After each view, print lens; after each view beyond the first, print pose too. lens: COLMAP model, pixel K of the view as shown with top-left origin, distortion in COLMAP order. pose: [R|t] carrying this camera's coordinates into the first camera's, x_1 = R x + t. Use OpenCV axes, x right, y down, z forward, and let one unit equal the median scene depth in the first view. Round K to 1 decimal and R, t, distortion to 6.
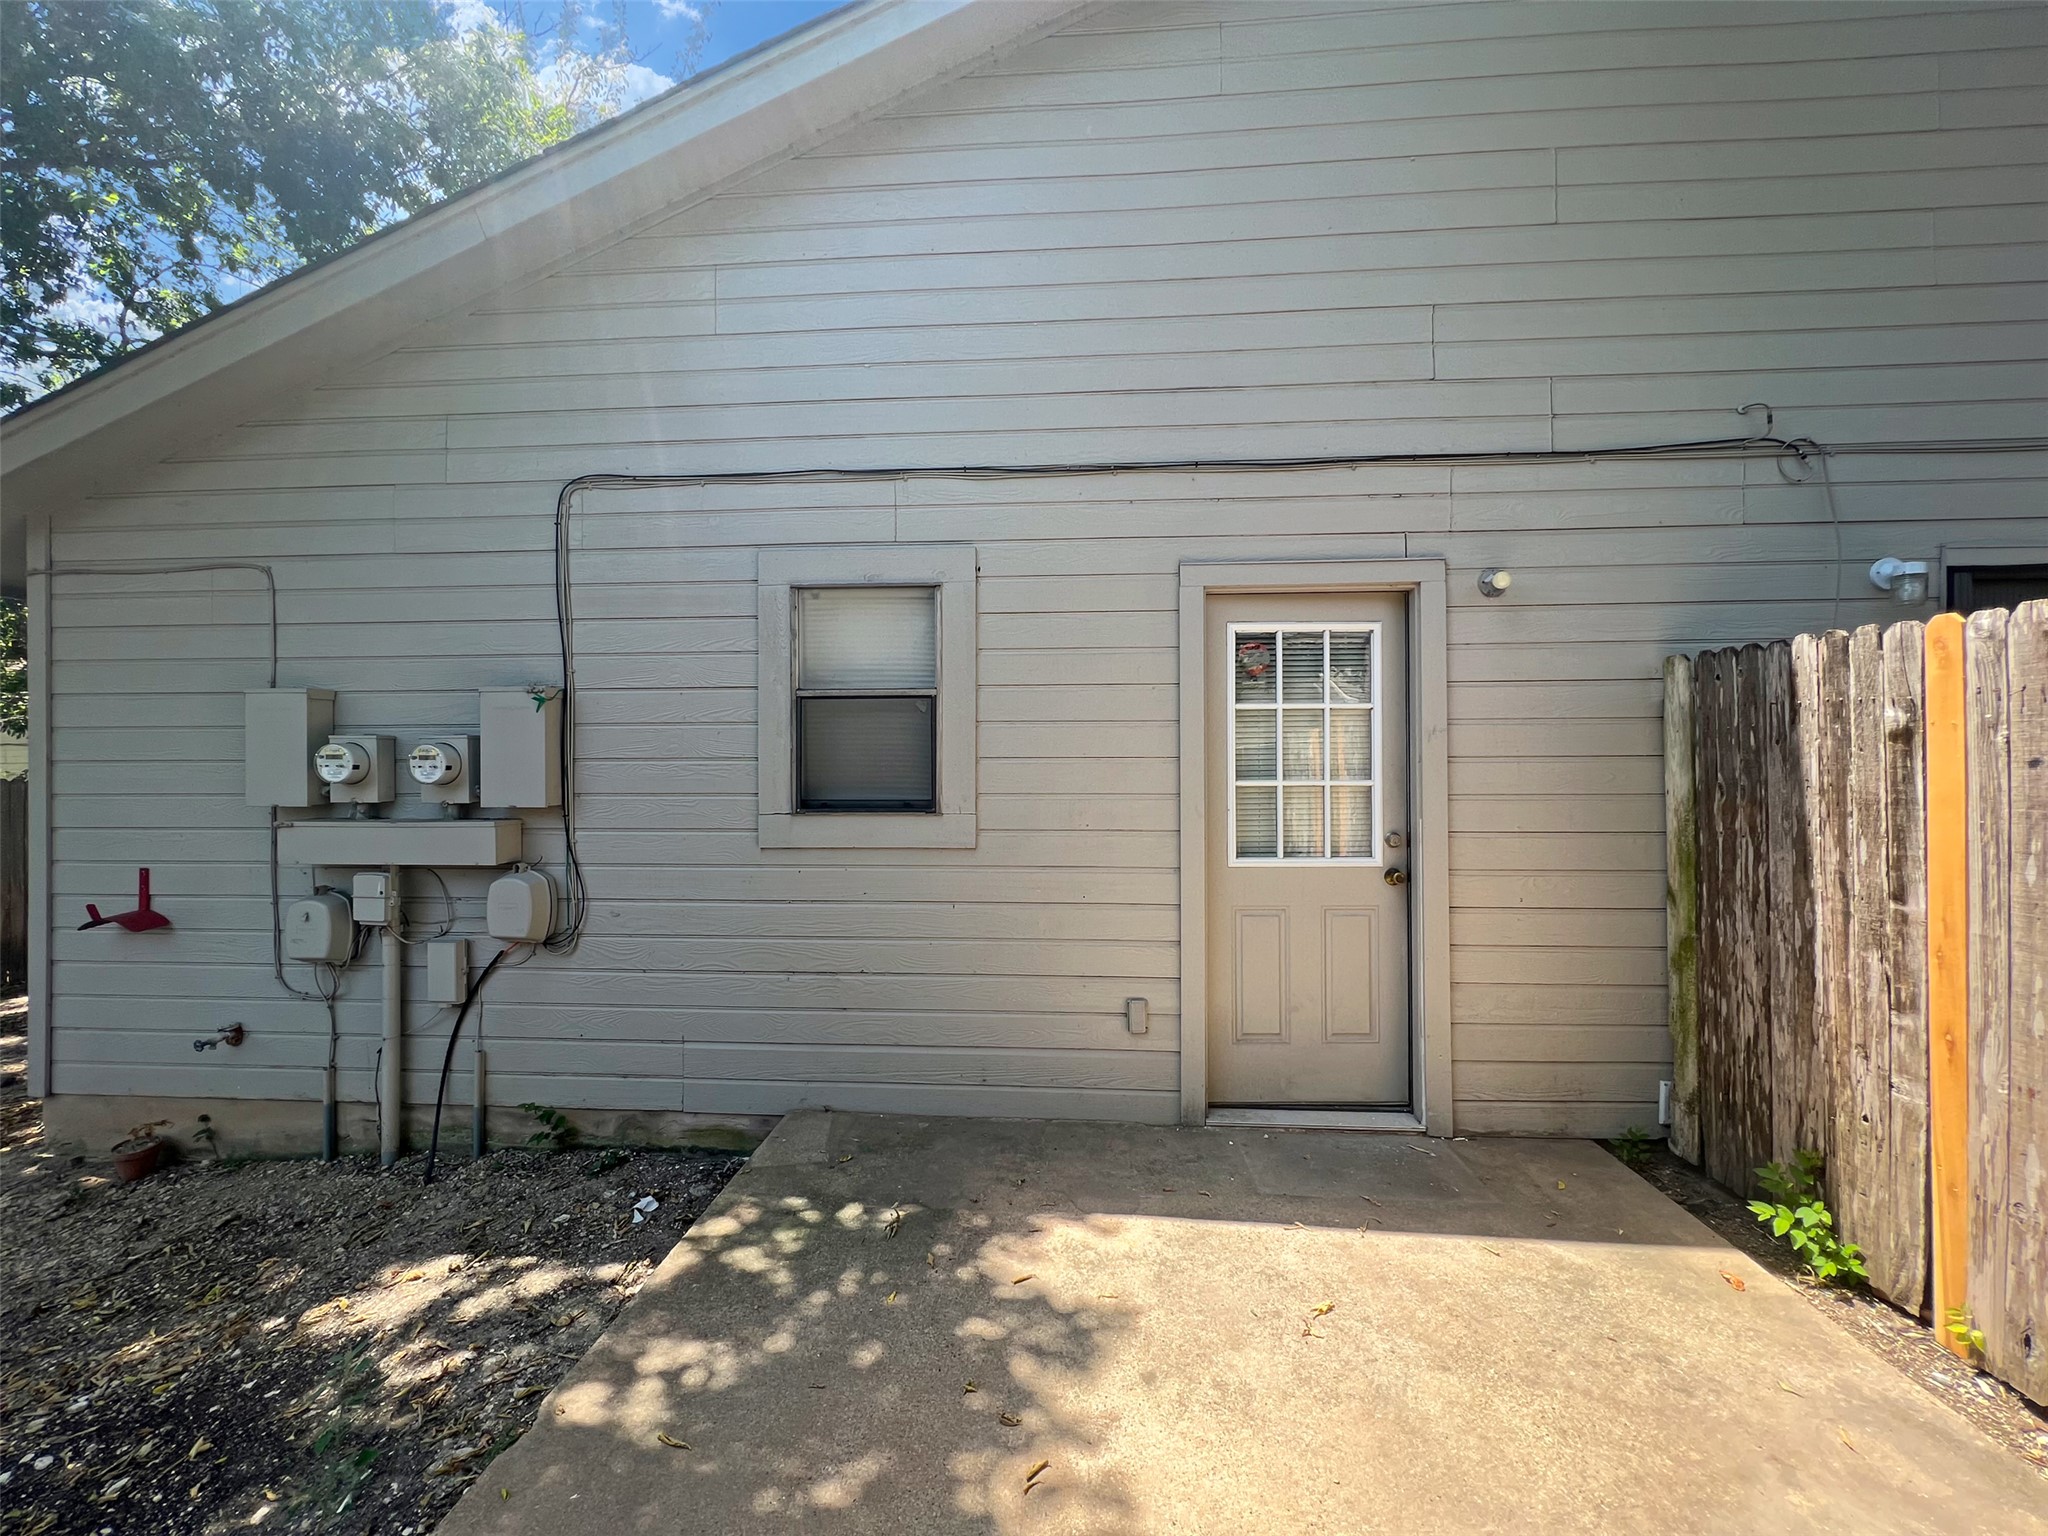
lens RADIAL K [[833.4, 0, 1023.4], [0, 833.4, 765.5], [0, 0, 1]] dist [-0.002988, 0.000423]
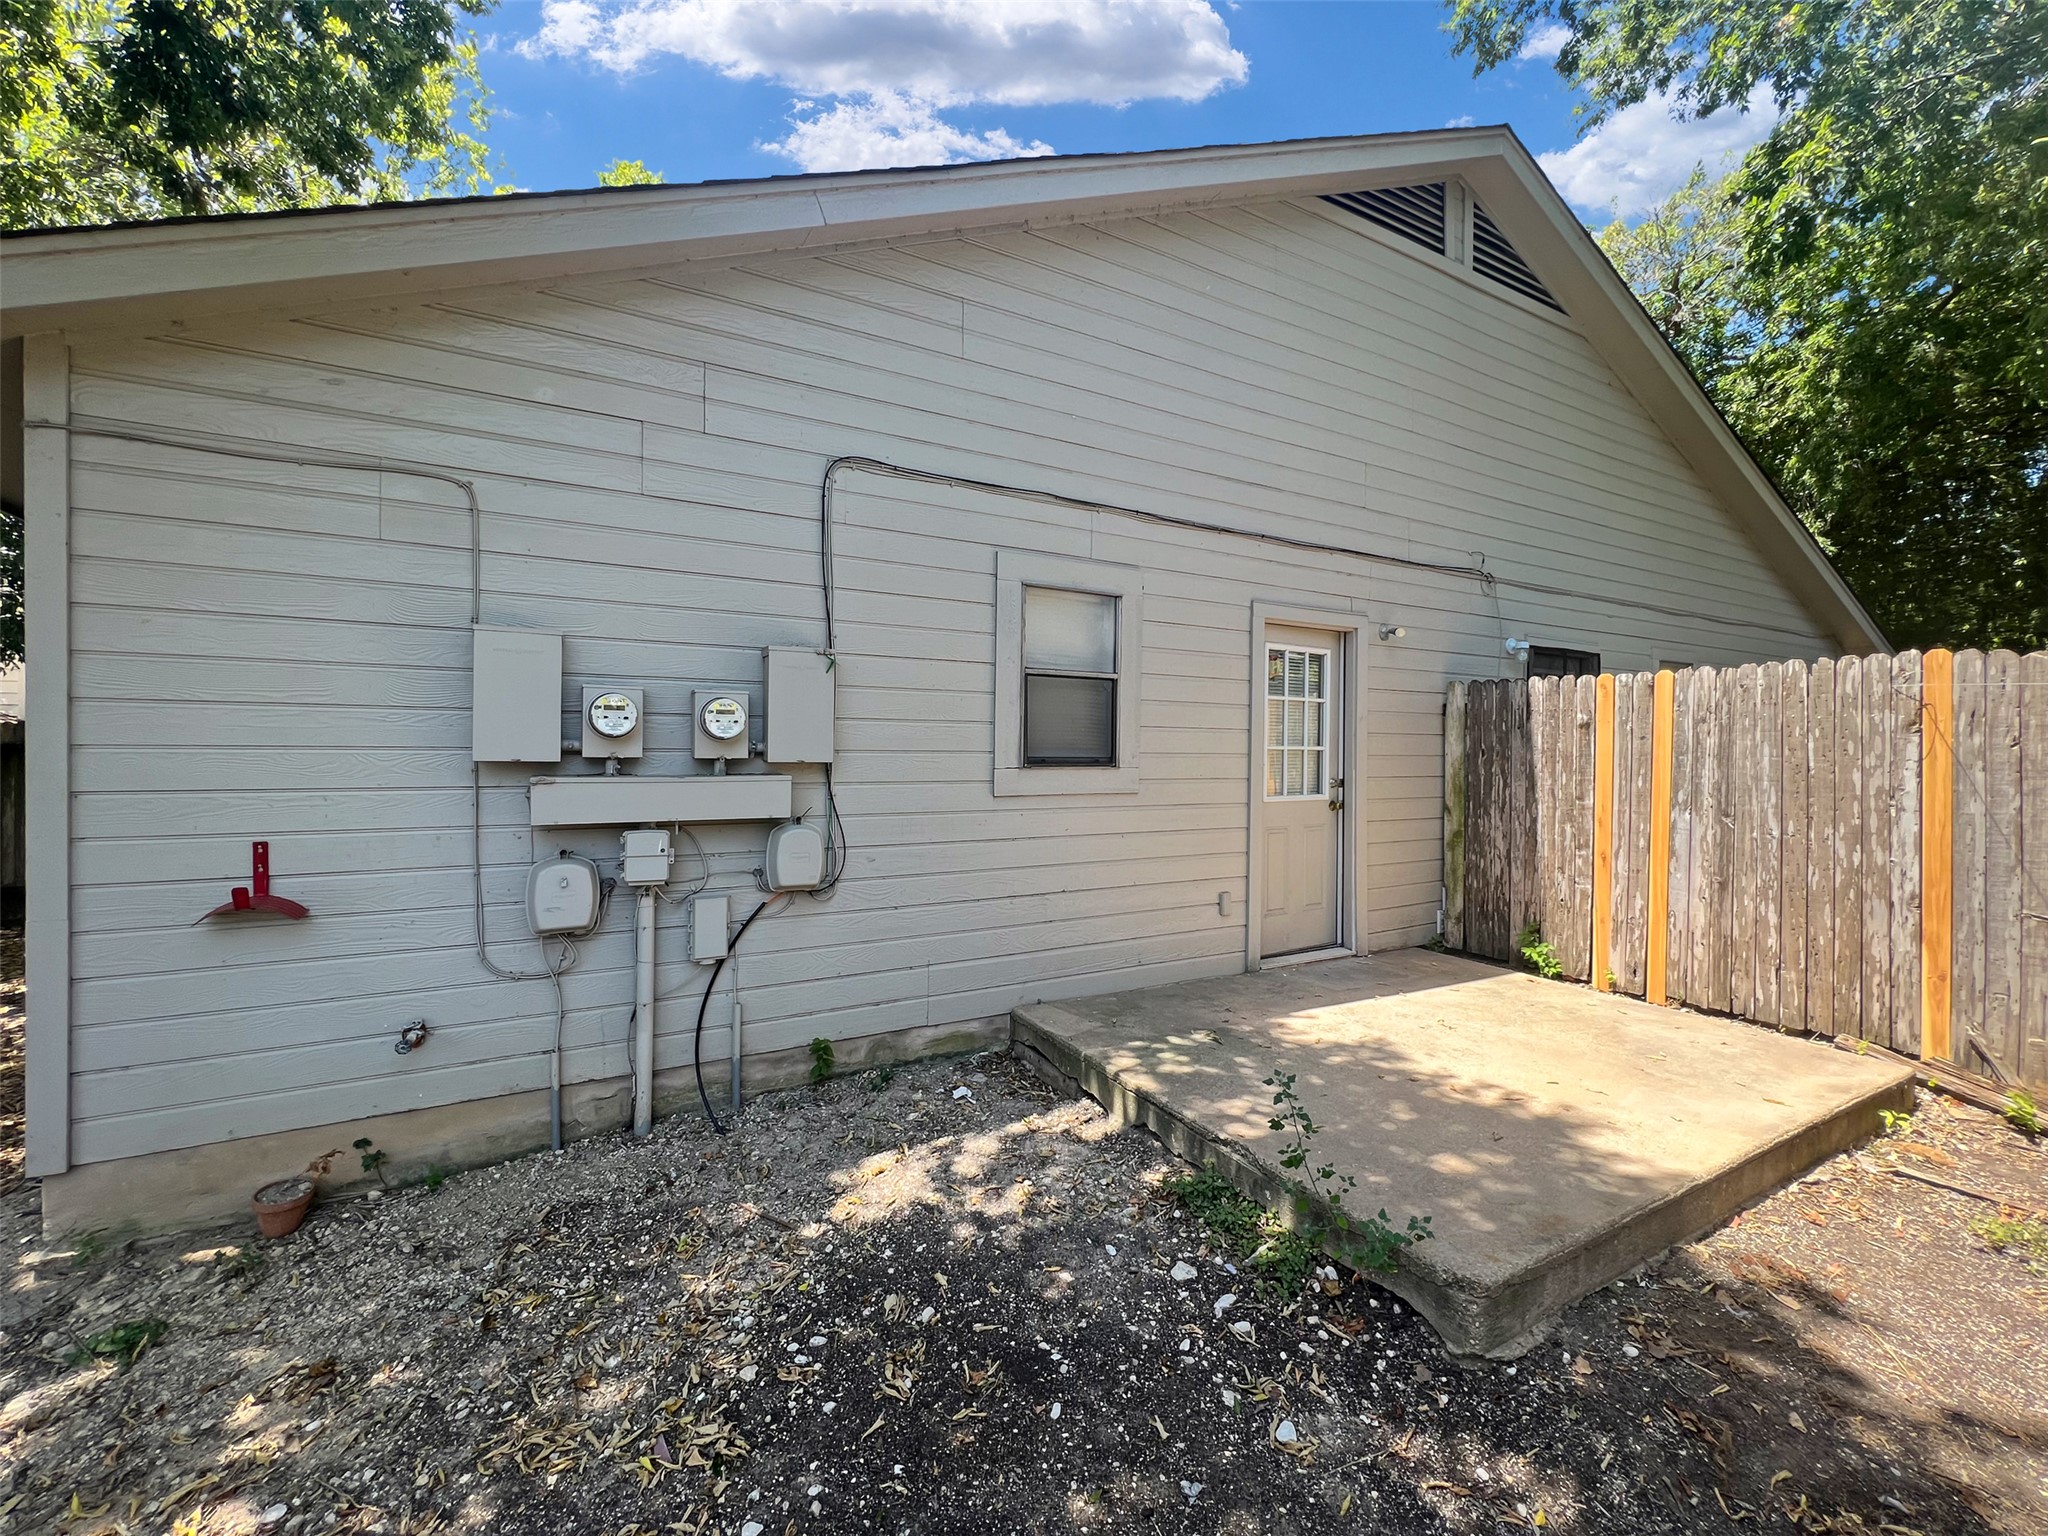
lens RADIAL K [[833.4, 0, 1022.4], [0, 833.4, 766.5], [0, 0, 1]] dist [-0.002988, 0.000423]
pose [[0.836785, -0.000322, 0.547531, -1.035048], [-0.011236, 0.999779, 0.017760, 0.036572], [-0.547416, -0.021013, 0.836597, -0.038508]]
